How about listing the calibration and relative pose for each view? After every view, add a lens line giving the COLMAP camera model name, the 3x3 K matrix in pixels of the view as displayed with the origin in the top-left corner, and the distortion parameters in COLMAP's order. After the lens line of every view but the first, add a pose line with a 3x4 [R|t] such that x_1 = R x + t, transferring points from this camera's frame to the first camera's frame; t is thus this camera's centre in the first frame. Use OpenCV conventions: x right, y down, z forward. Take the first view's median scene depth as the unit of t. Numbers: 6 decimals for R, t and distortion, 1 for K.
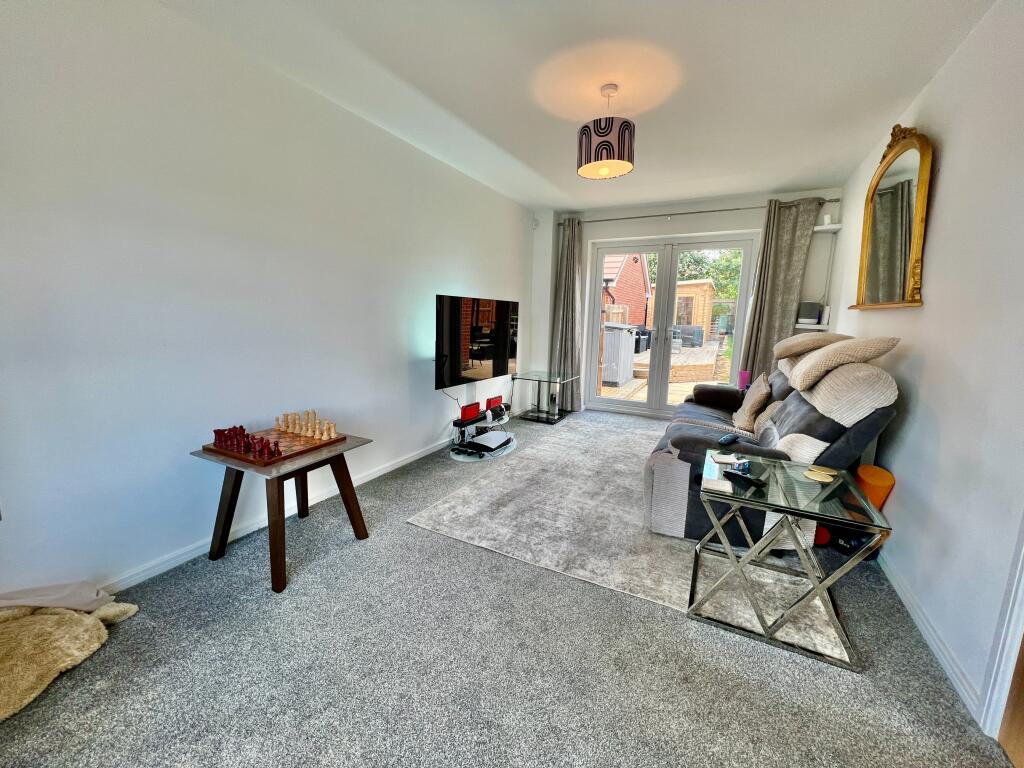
lens RADIAL K [[411.1, 0, 509.7], [0, 411.1, 383.3], [0, 0, 1]] dist [-0.001520, 0.000253]
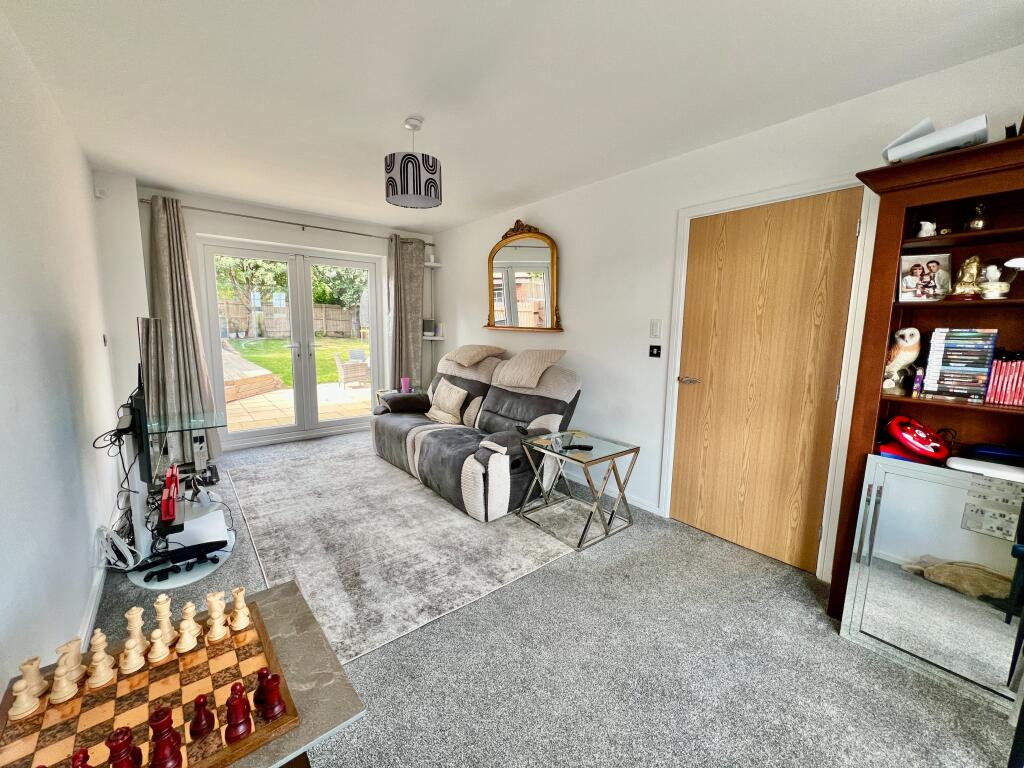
lens RADIAL K [[411.1, 0, 510.4], [0, 411.1, 384.0], [0, 0, 1]] dist [-0.001520, 0.000253]
pose [[0.386876, -0.146288, 0.910454, -0.643137], [0.141870, 0.985024, 0.097985, -0.140024], [-0.911153, 0.091258, 0.401836, 0.410254]]
